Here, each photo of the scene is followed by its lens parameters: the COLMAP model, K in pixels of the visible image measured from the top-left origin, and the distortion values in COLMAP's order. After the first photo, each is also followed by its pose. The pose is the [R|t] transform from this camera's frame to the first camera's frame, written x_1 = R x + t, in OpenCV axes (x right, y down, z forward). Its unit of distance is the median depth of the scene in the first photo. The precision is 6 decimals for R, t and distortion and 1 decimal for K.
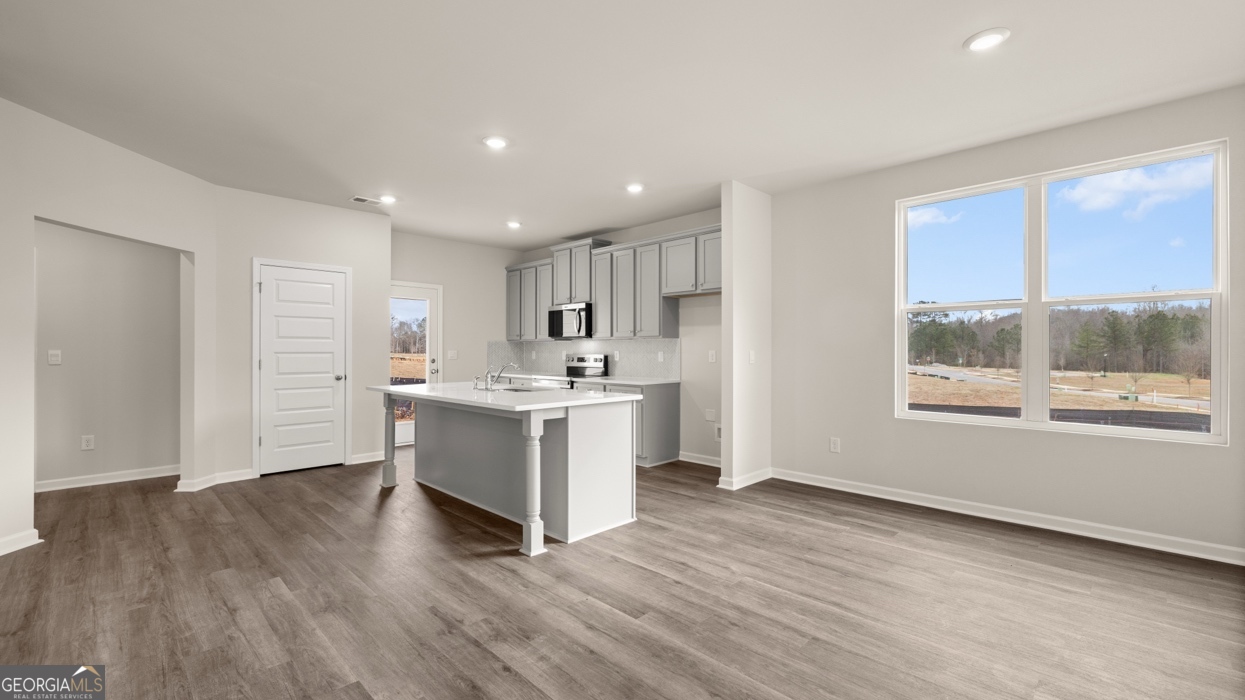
lens RADIAL K [[523.2, 0, 611.2], [0, 523.2, 351.6], [0, 0, 1]] dist [-0.000127, -0.000002]
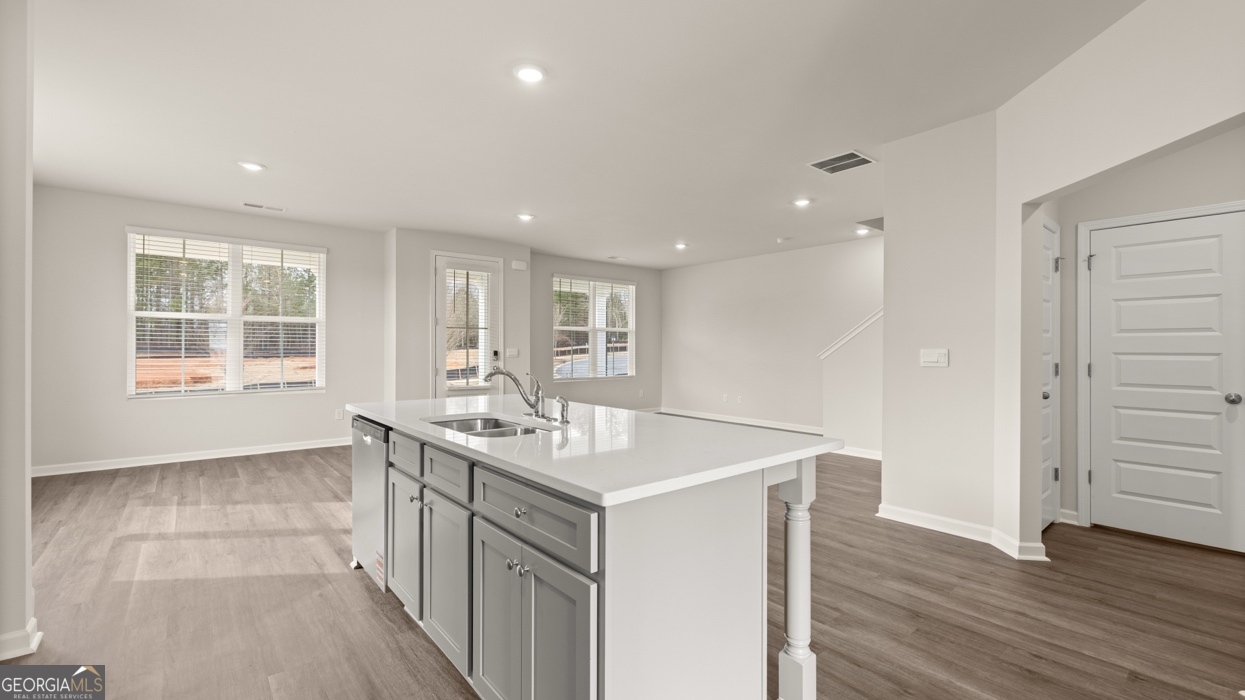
lens RADIAL K [[523.2, 0, 618.1], [0, 523.2, 348.2], [0, 0, 1]] dist [-0.000127, -0.000002]
pose [[-0.997353, -0.003547, 0.072624, -0.266008], [-0.003730, 0.999990, -0.002384, -0.001276], [-0.072614, -0.002649, -0.997357, 1.150315]]
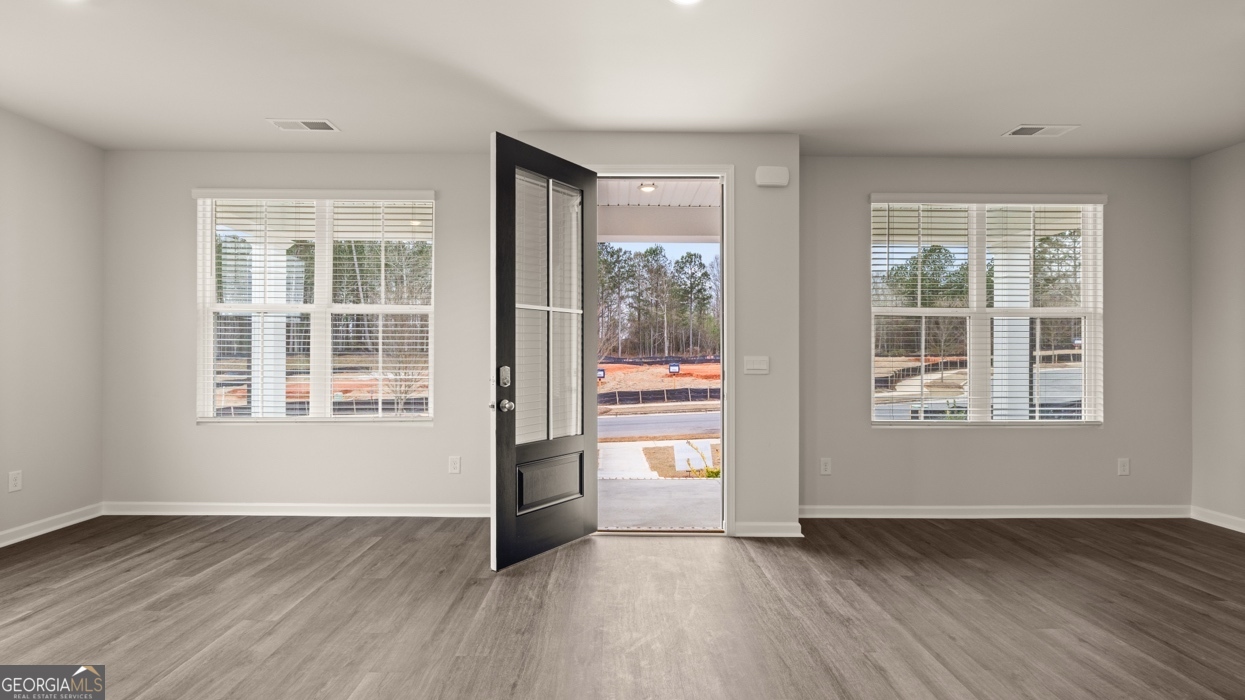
lens RADIAL K [[579.4, 0, 623.0], [0, 579.4, 350.5], [0, 0, 1]] dist [-0.004944, 0.000225]
pose [[-0.731413, 0.000112, 0.681935, -0.255287], [-0.007082, 0.999945, -0.007760, -0.002072], [-0.681898, -0.010505, -0.731372, 0.464274]]
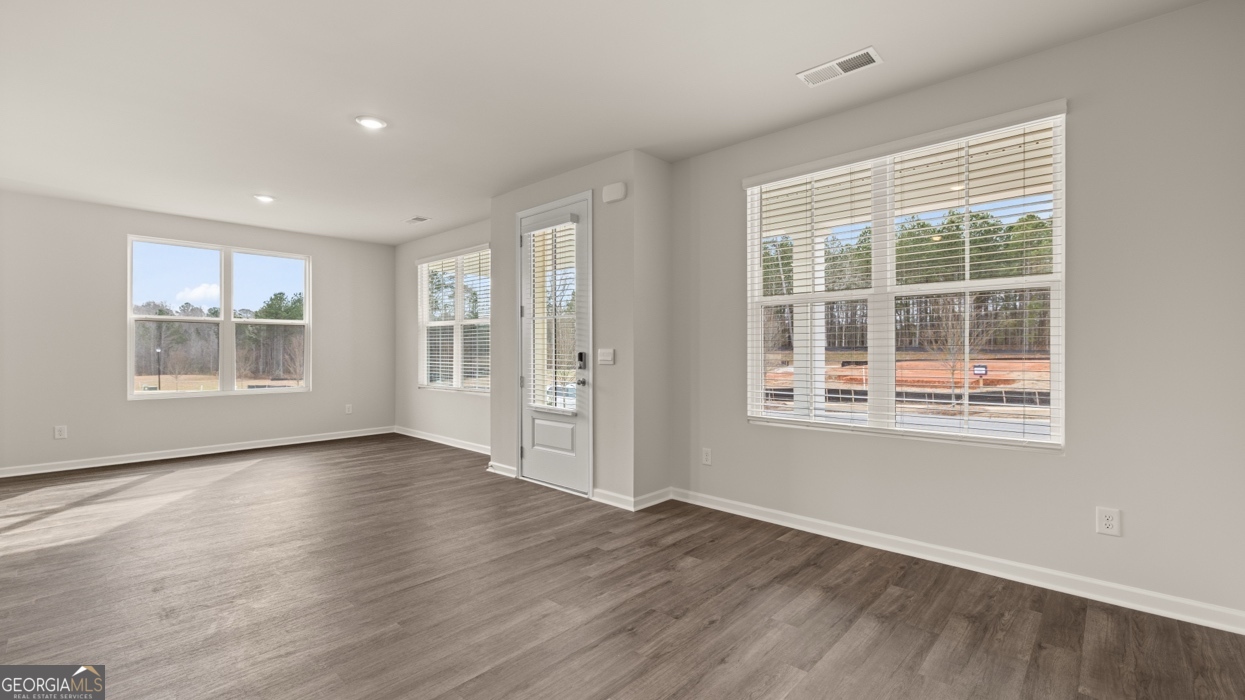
lens RADIAL K [[523.2, 0, 622.7], [0, 523.2, 350.7], [0, 0, 1]] dist [-0.000127, -0.000002]
pose [[-0.071476, -0.001792, 0.997441, -0.622909], [-0.002053, 0.999997, 0.001649, -0.000787], [-0.997440, -0.001930, -0.071479, -0.110275]]
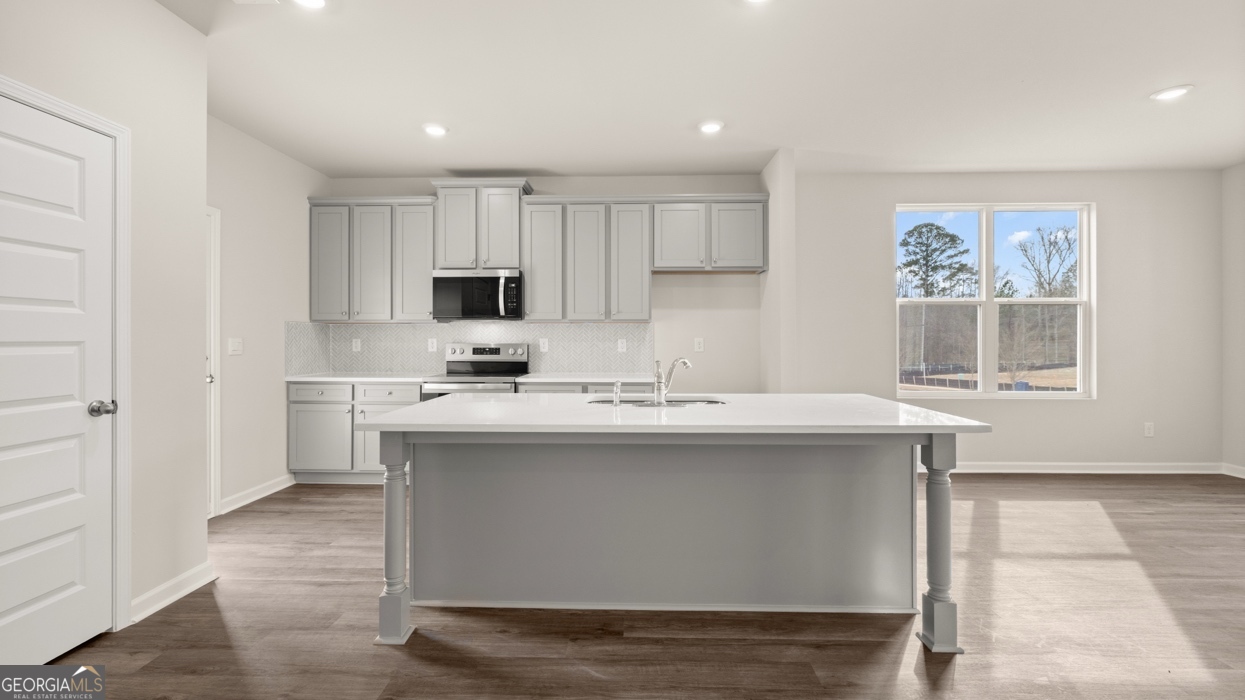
lens RADIAL K [[523.2, 0, 619.1], [0, 523.2, 341.1], [0, 0, 1]] dist [-0.000127, -0.000002]
pose [[0.718188, -0.004136, 0.695836, -0.491216], [0.000775, 0.999986, 0.005144, -0.001026], [-0.695848, -0.003155, 0.718182, 0.444694]]
